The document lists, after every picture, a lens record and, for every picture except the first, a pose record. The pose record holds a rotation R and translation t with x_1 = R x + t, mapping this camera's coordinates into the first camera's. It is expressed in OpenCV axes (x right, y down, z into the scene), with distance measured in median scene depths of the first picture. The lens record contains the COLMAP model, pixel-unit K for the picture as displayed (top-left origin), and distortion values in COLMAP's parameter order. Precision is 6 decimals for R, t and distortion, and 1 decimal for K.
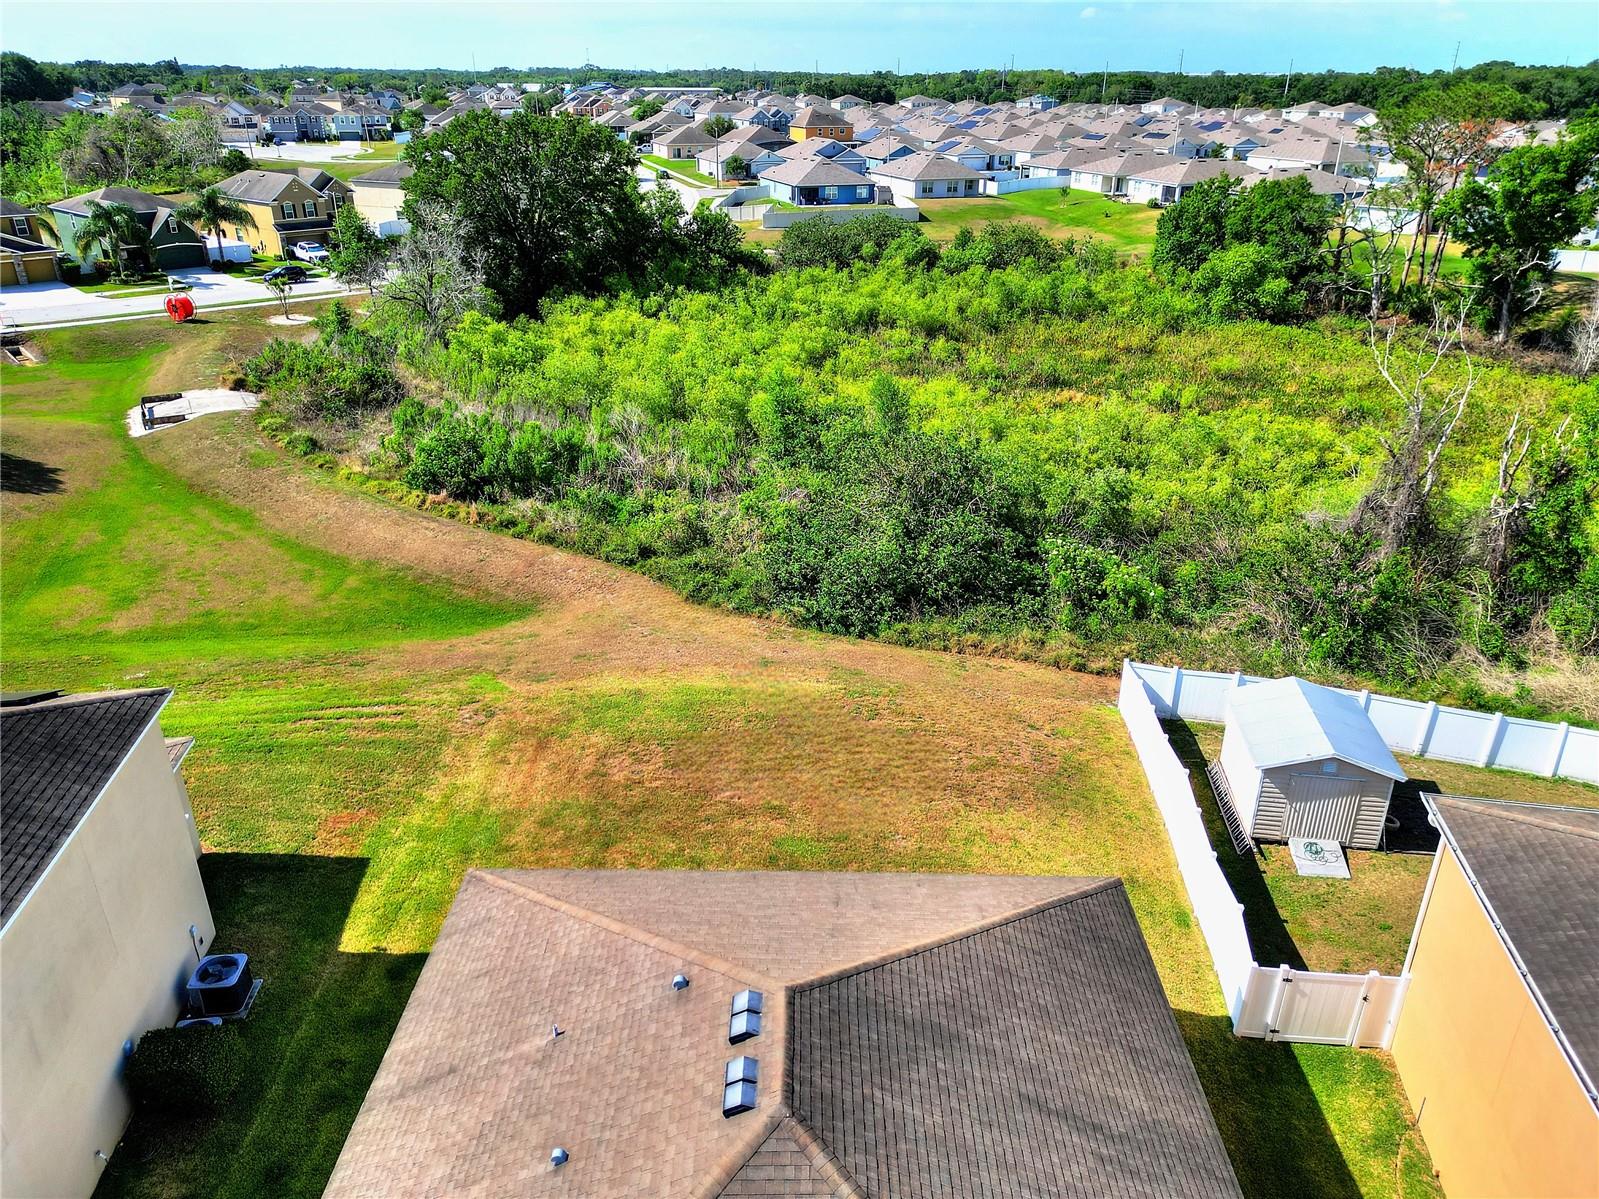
lens RADIAL K [[1111.3, 0, 799.5], [0, 1111.3, 599.5], [0, 0, 1]] dist [0.054257, -0.040244]
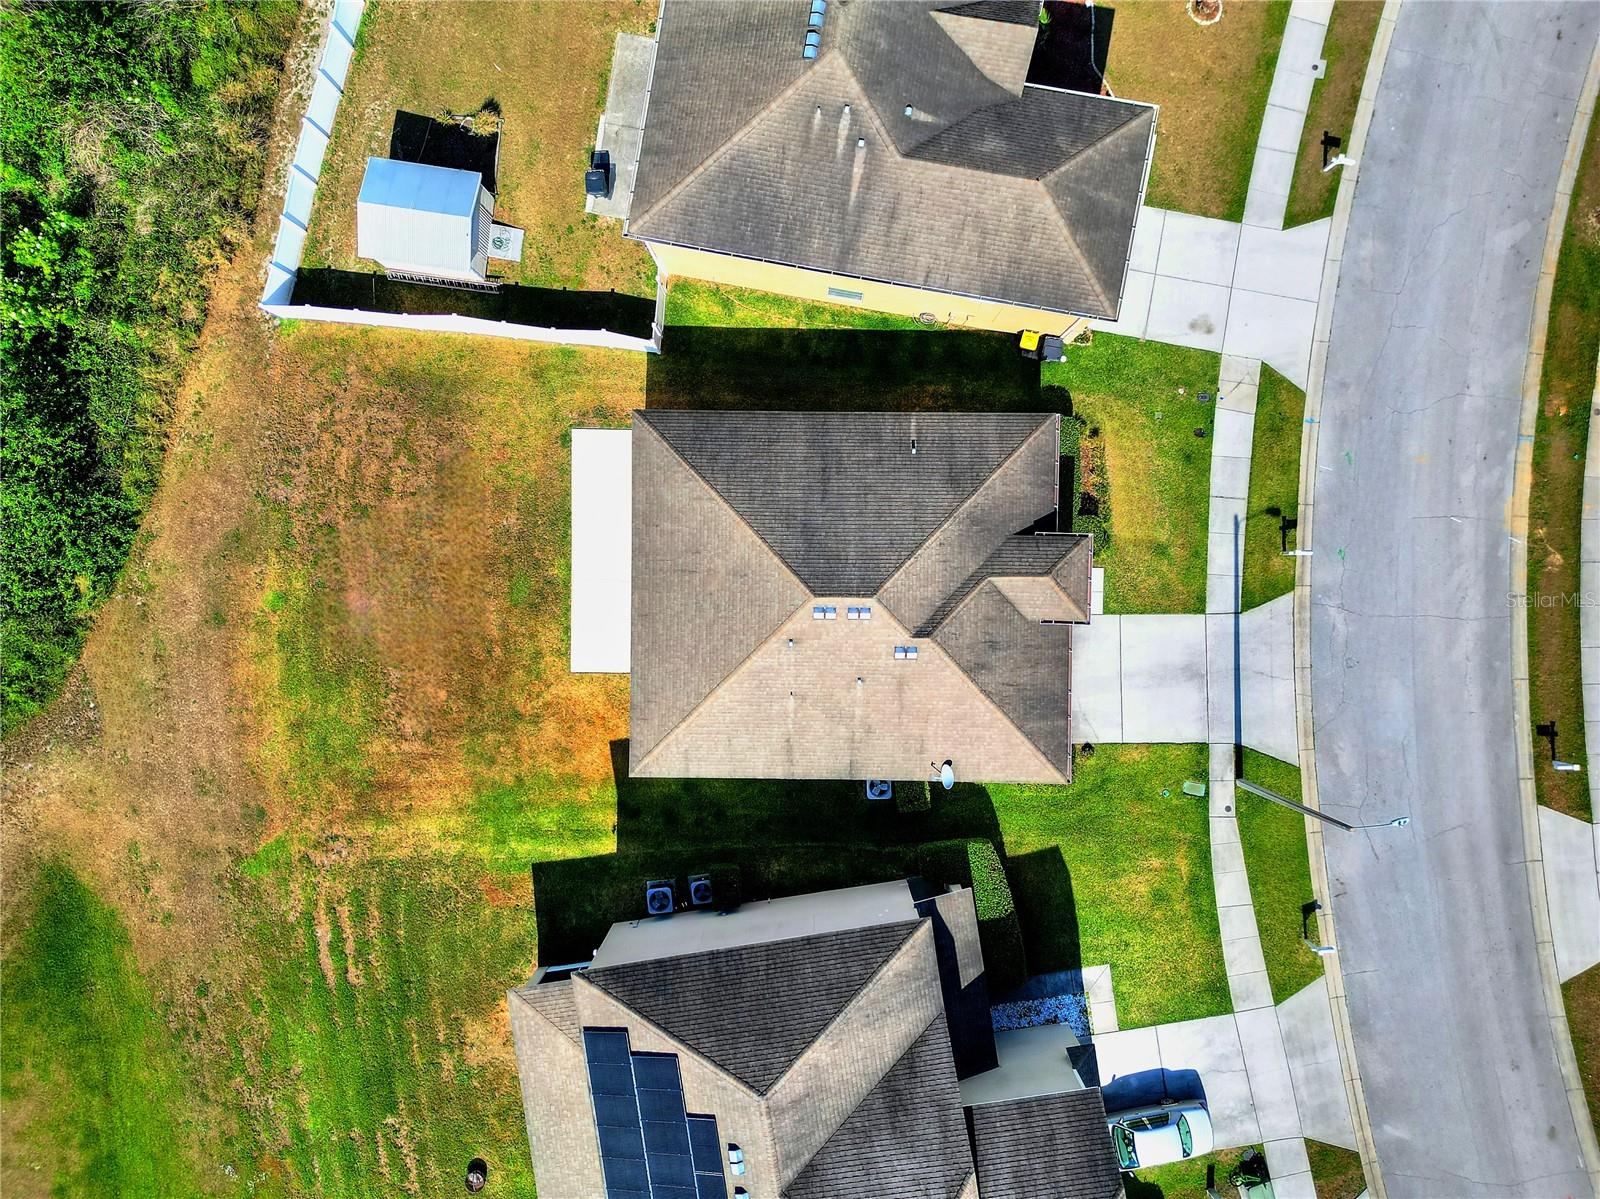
lens RADIAL K [[1114.6, 0, 800.0], [0, 1114.6, 599.5], [0, 0, 1]] dist [0.085475, -0.101418]
pose [[-0.001314, -0.999659, -0.026092, 0.006343], [0.435444, -0.024060, 0.899894, -0.251137], [-0.900215, -0.010179, 0.435327, -0.002917]]
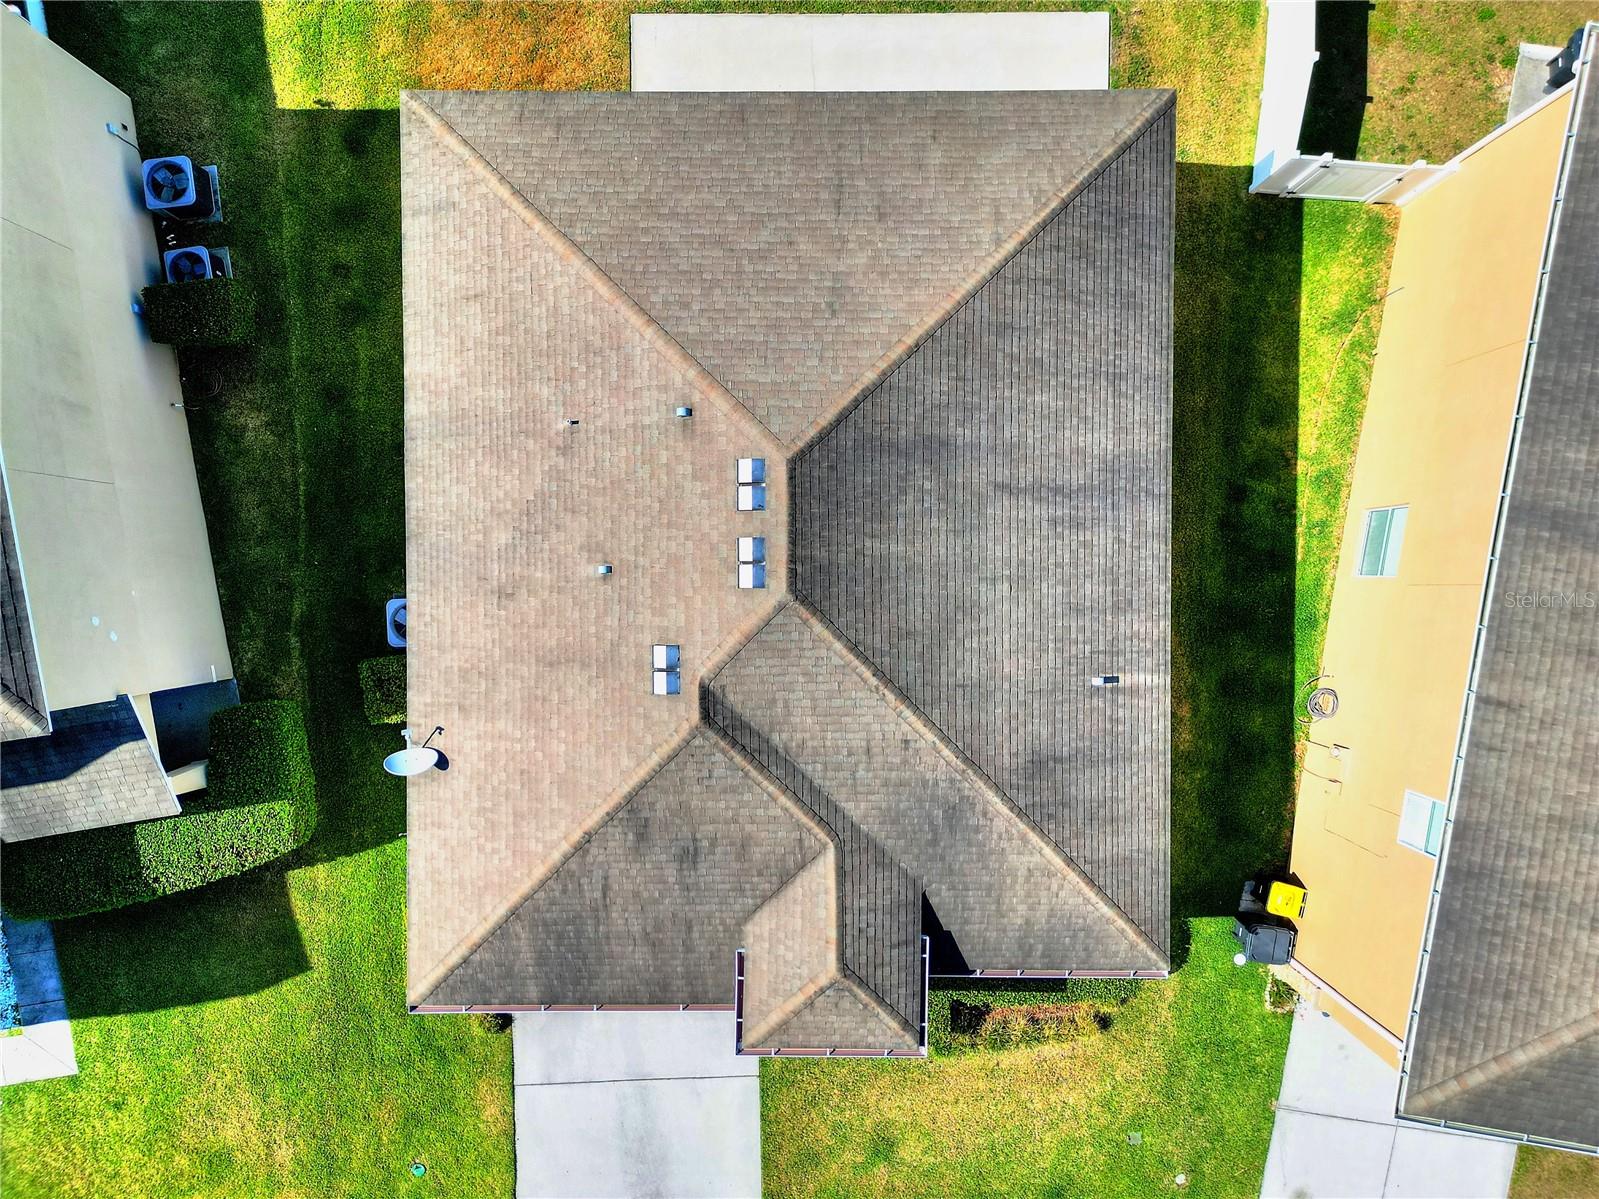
lens RADIAL K [[1115.2, 0, 799.5], [0, 1115.2, 599.5], [0, 0, 1]] dist [0.094586, -0.098727]
pose [[0.999890, -0.013378, -0.006383, 0.000637], [0.011309, 0.410187, 0.911931, -0.076738], [-0.009582, -0.911903, 0.410293, 0.060986]]
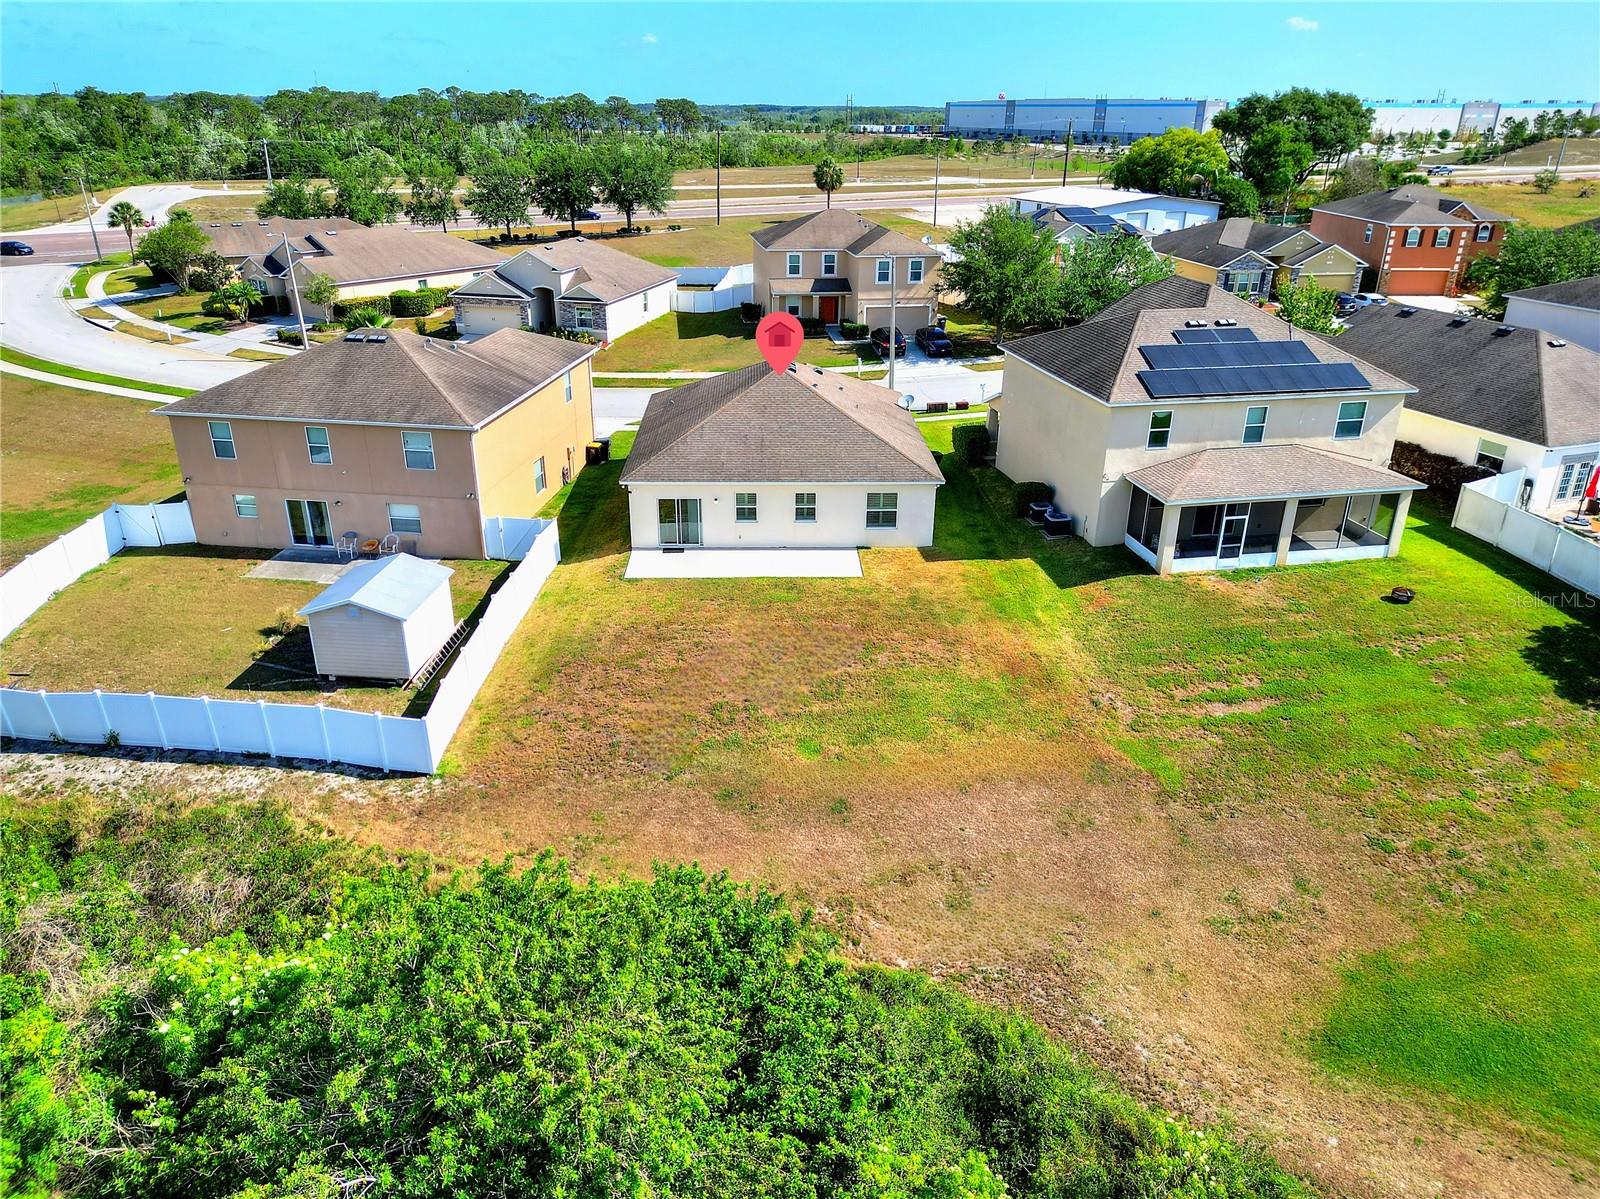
lens RADIAL K [[1114.6, 0, 800.0], [0, 1114.6, 599.5], [0, 0, 1]] dist [0.085475, -0.101418]
pose [[-0.998894, 0.011221, -0.045669, 0.011721], [-0.027097, 0.656373, 0.753950, -0.228052], [0.038436, 0.754353, -0.655343, 0.502285]]
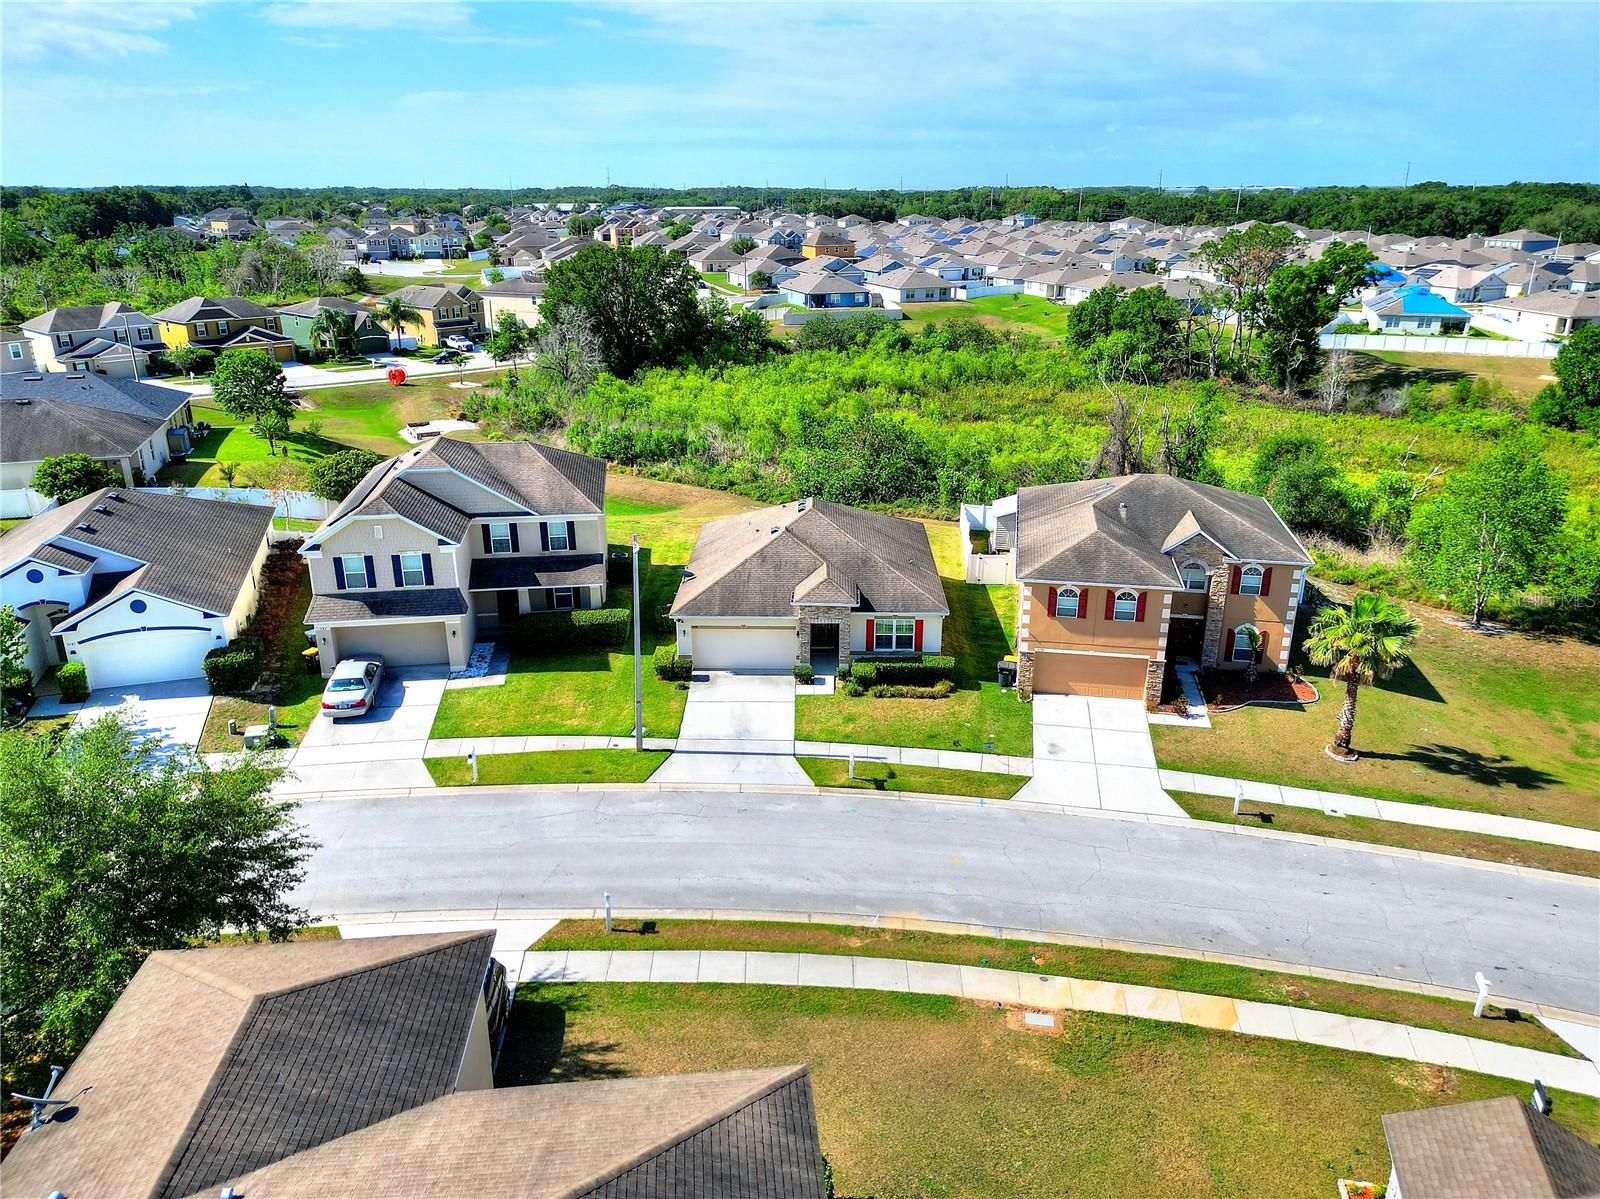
lens RADIAL K [[1114.6, 0, 800.0], [0, 1114.6, 599.5], [0, 0, 1]] dist [0.085475, -0.101418]
pose [[0.999955, -0.002971, -0.008964, -0.002910], [0.002180, 0.996202, -0.087040, 0.143600], [0.009188, 0.087017, 0.996164, -0.392078]]
